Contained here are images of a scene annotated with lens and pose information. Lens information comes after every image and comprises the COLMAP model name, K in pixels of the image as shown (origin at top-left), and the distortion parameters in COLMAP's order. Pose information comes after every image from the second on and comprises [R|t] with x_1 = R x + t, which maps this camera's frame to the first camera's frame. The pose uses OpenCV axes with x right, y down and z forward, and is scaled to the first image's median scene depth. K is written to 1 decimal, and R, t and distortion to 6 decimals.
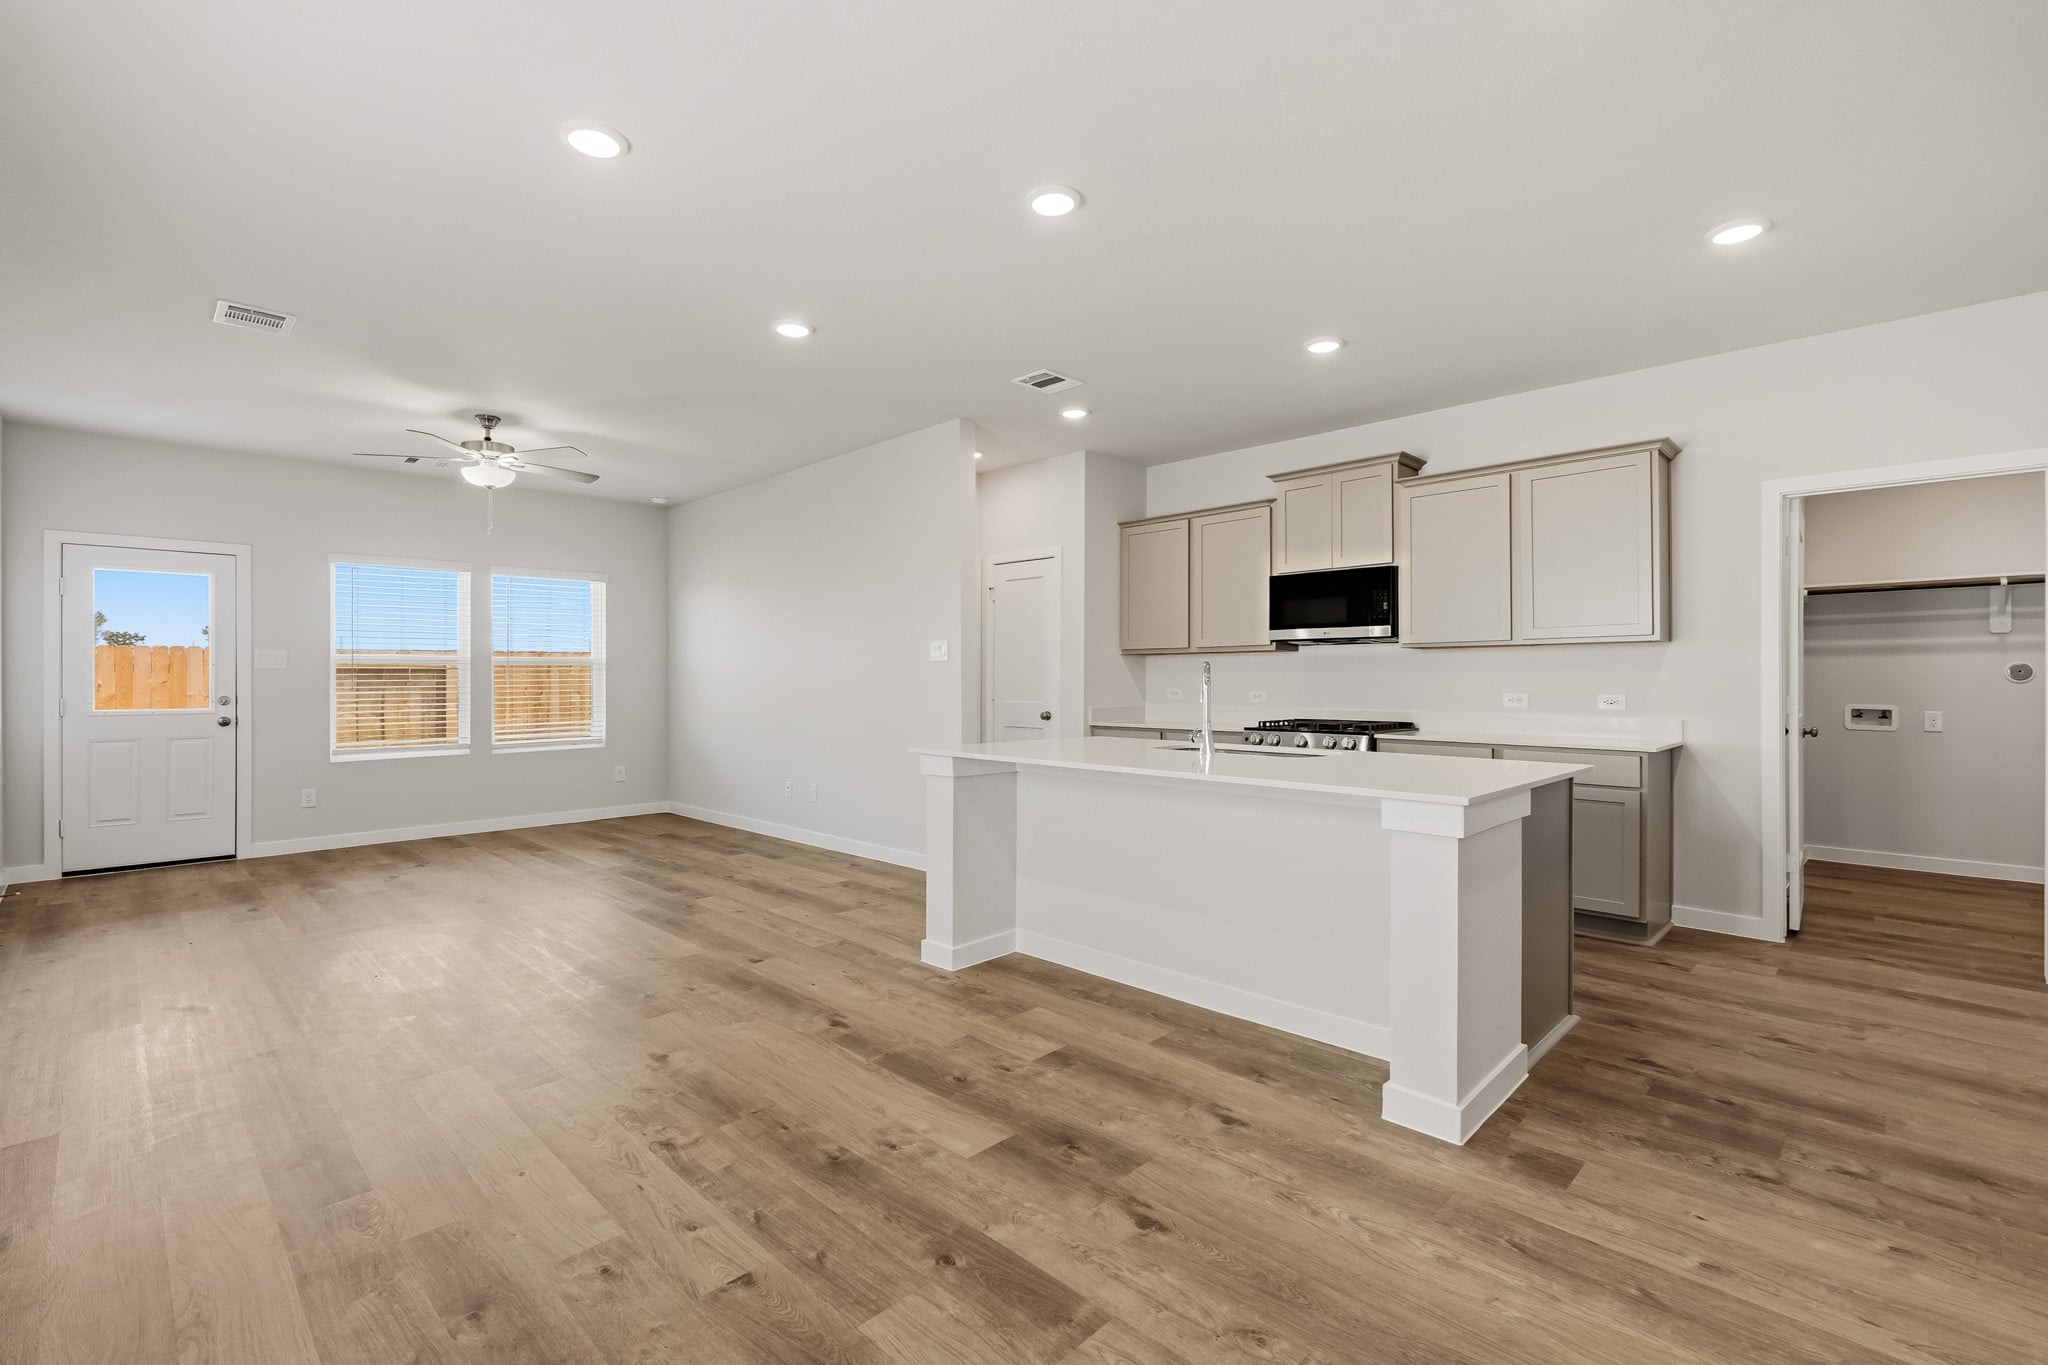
lens RADIAL K [[899.9, 0, 1023.2], [0, 899.9, 681.3], [0, 0, 1]] dist [-0.000788, 0.000454]
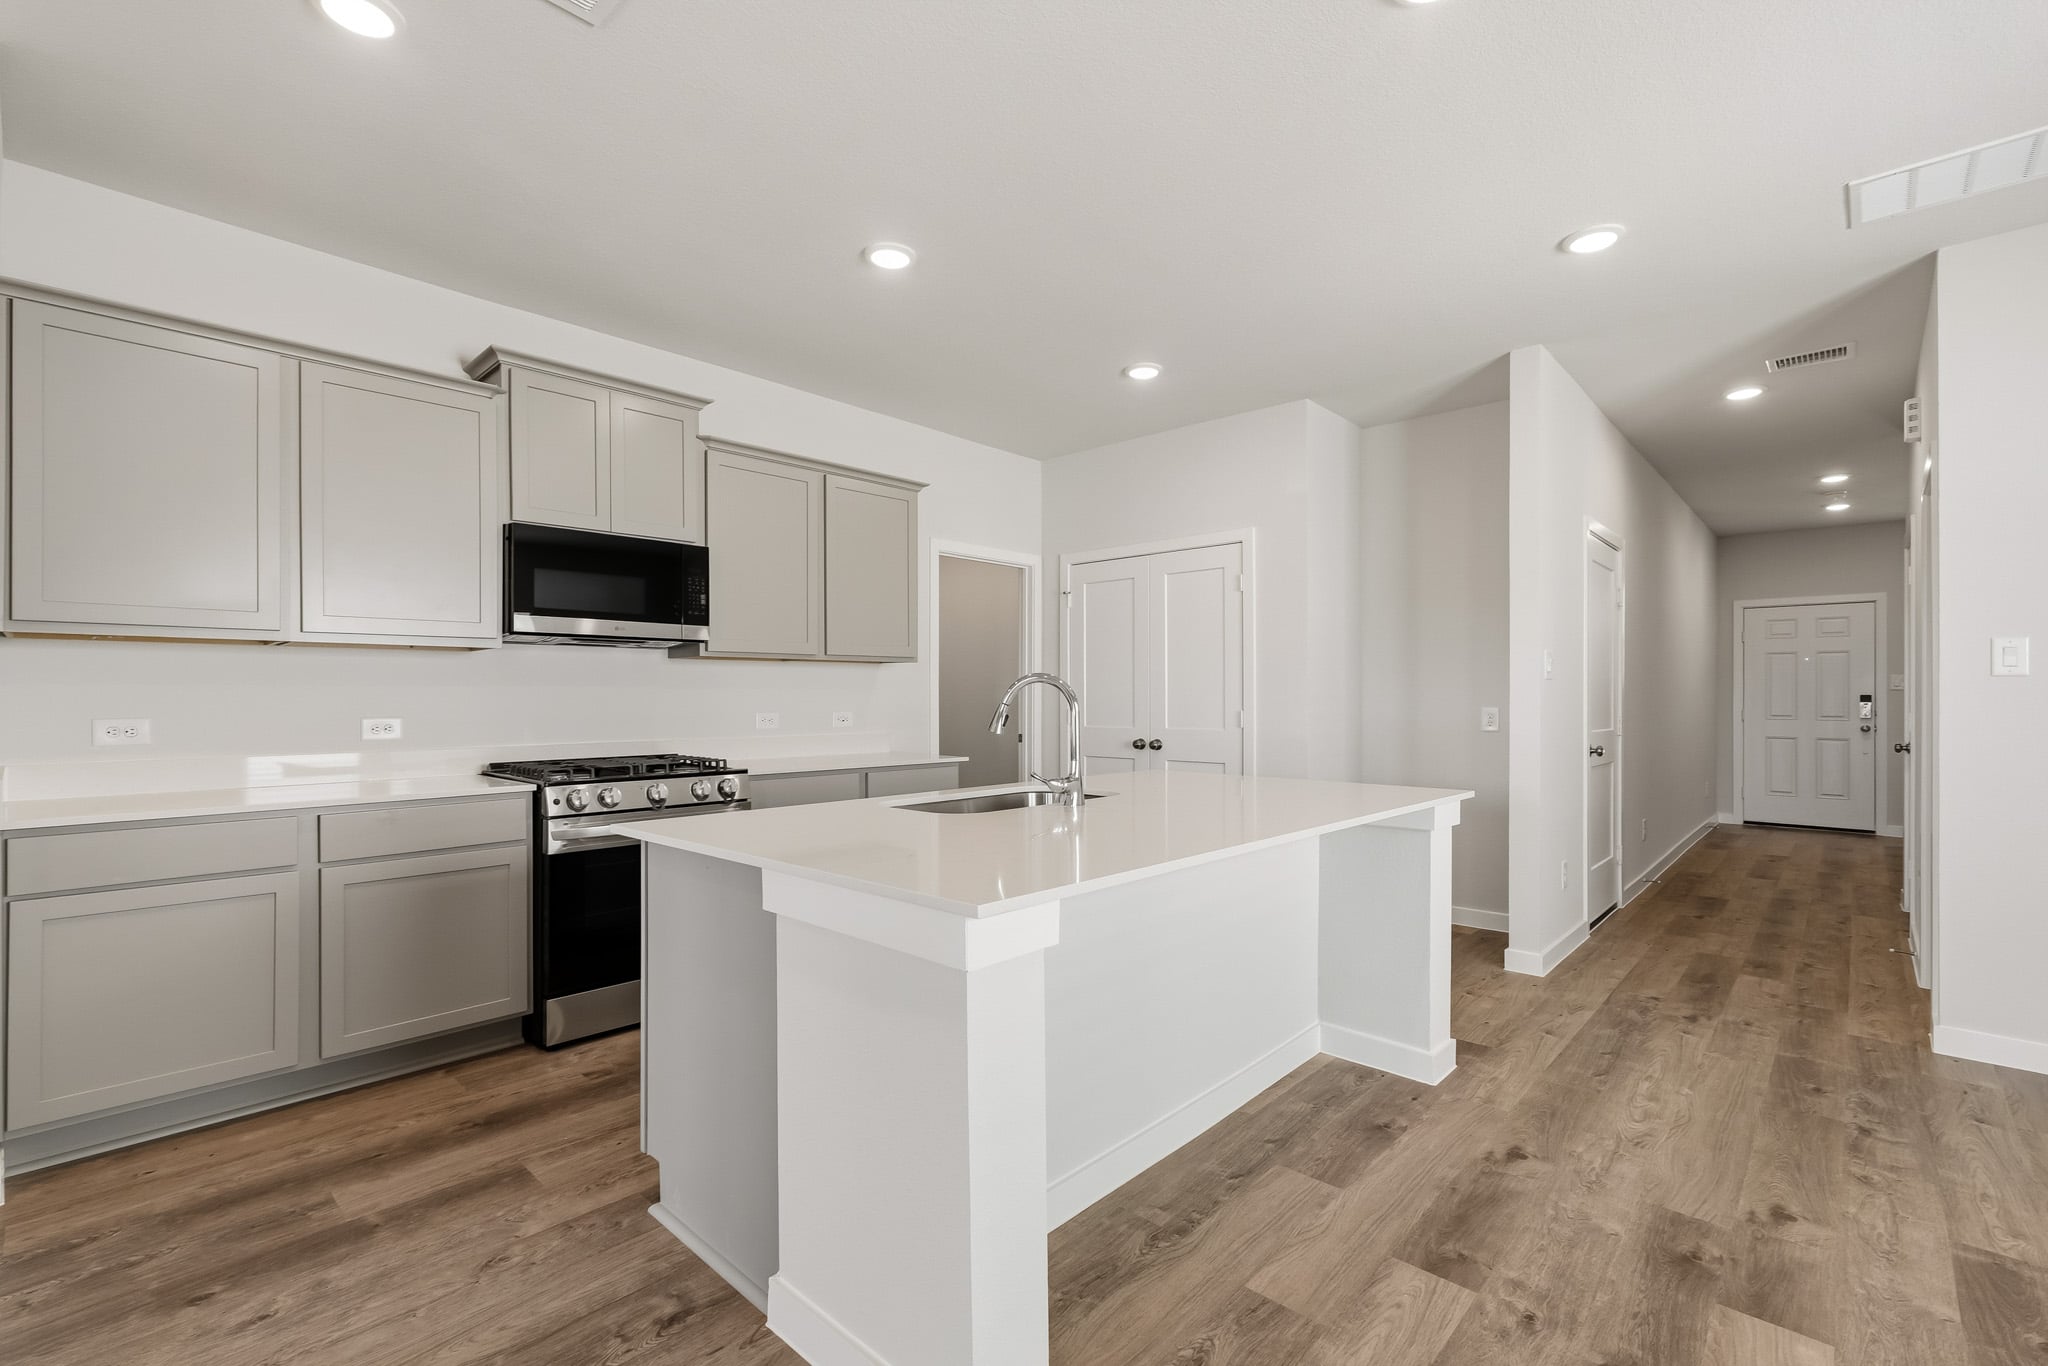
lens RADIAL K [[899.9, 0, 1019.4], [0, 899.9, 695.4], [0, 0, 1]] dist [-0.000788, 0.000454]
pose [[-0.027239, 0.002654, 0.999625, -0.430167], [0.001794, 0.999995, -0.002606, -0.002504], [-0.999627, 0.001722, -0.027244, 0.925808]]
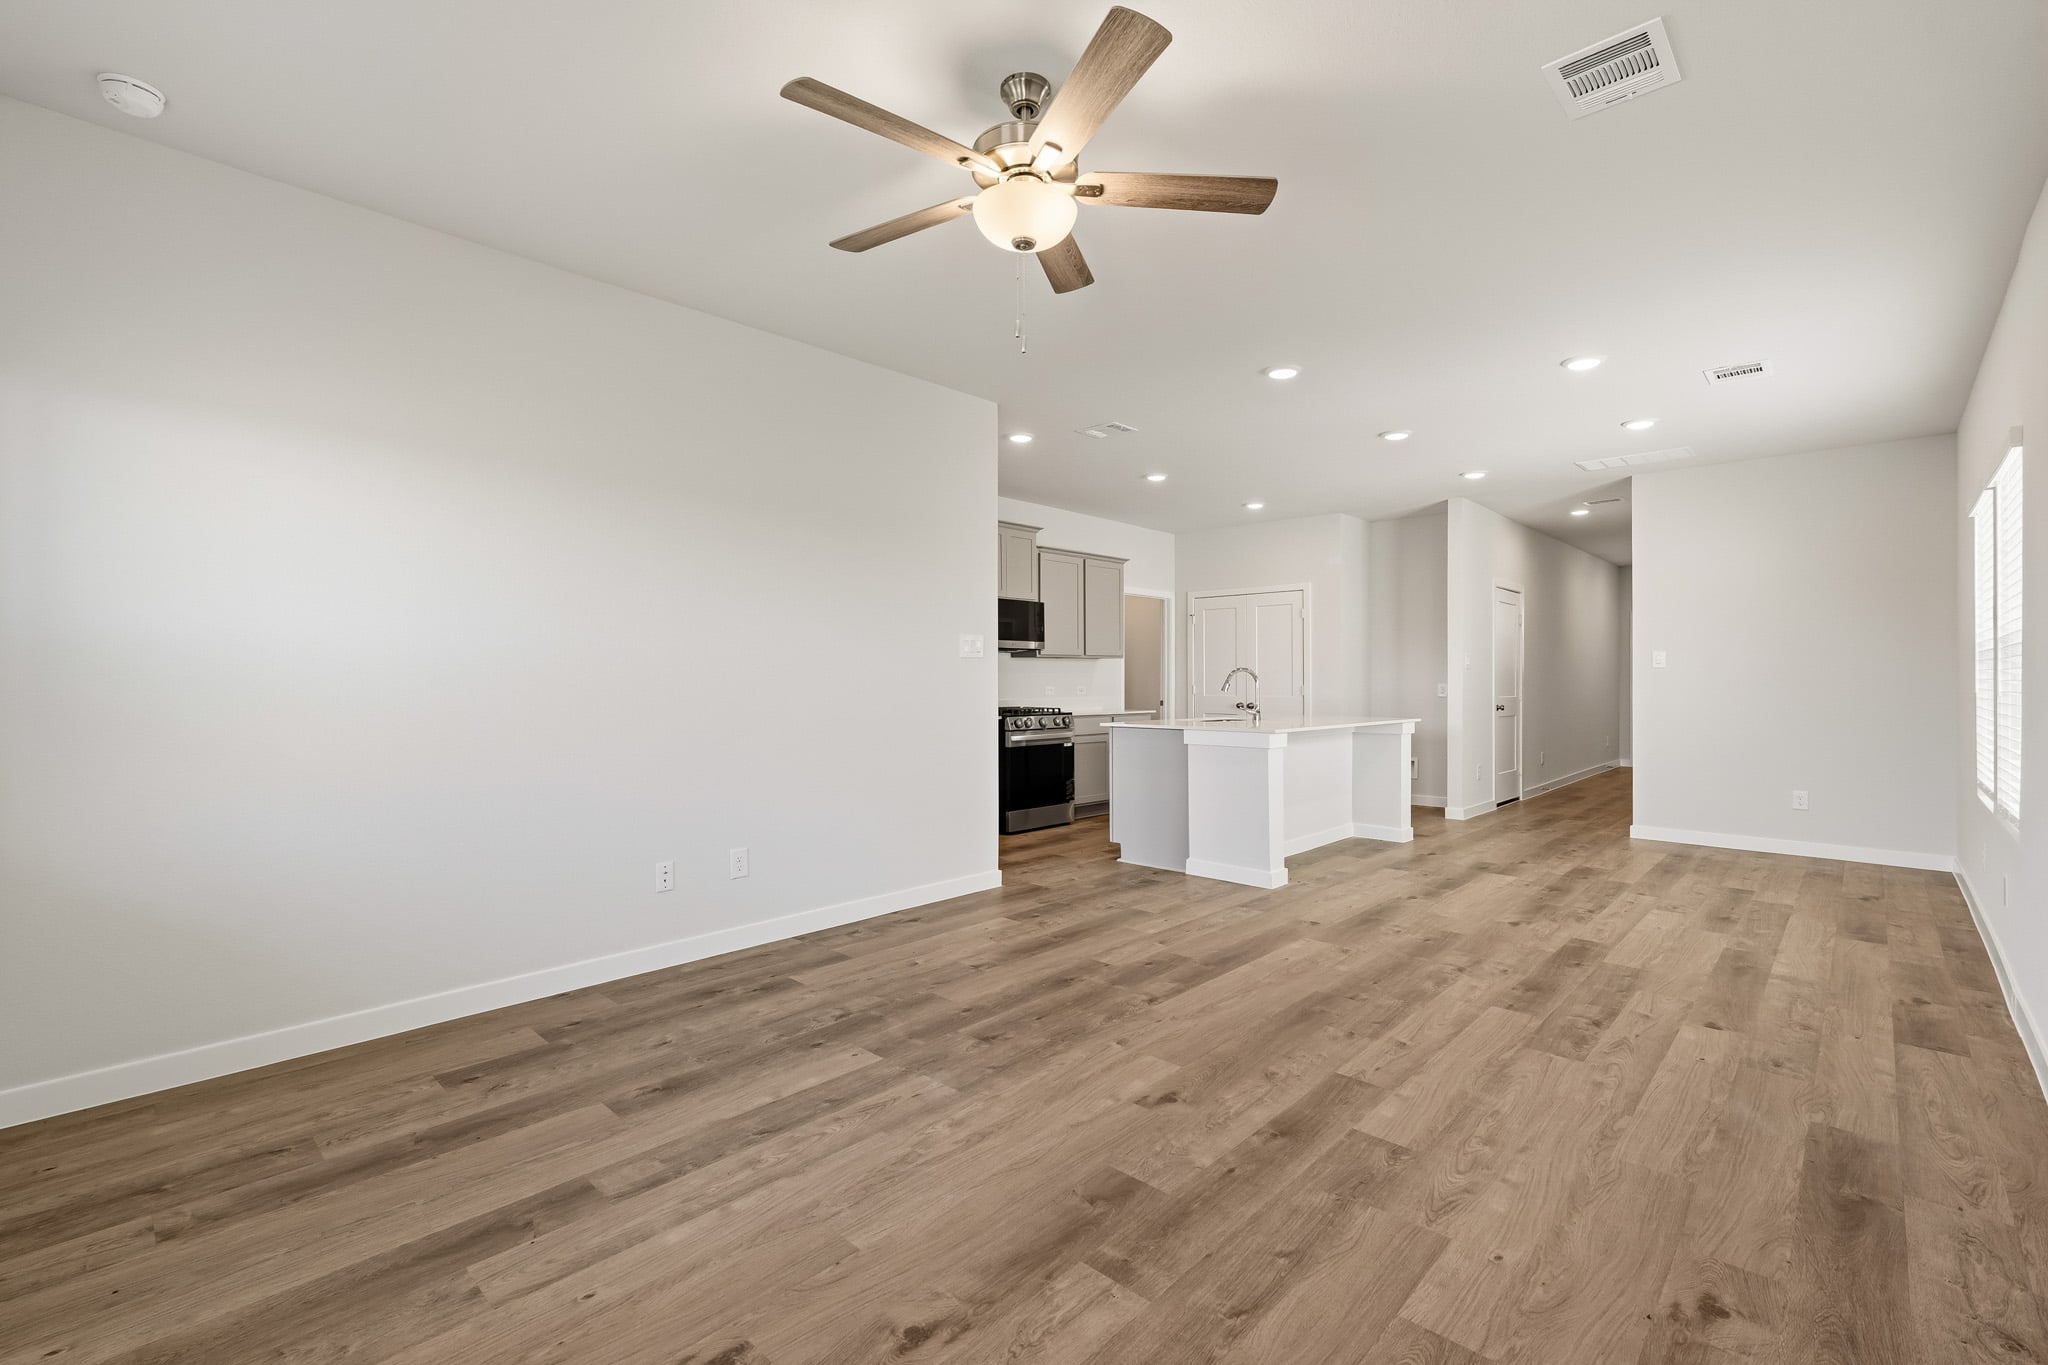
lens RADIAL K [[899.9, 0, 991.6], [0, 899.9, 705.6], [0, 0, 1]] dist [-0.000788, 0.000454]
pose [[0.001254, -0.031408, 0.999506, -1.348536], [0.000282, 0.999507, 0.031407, -0.004615], [-0.999999, 0.000242, 0.001262, 1.320484]]
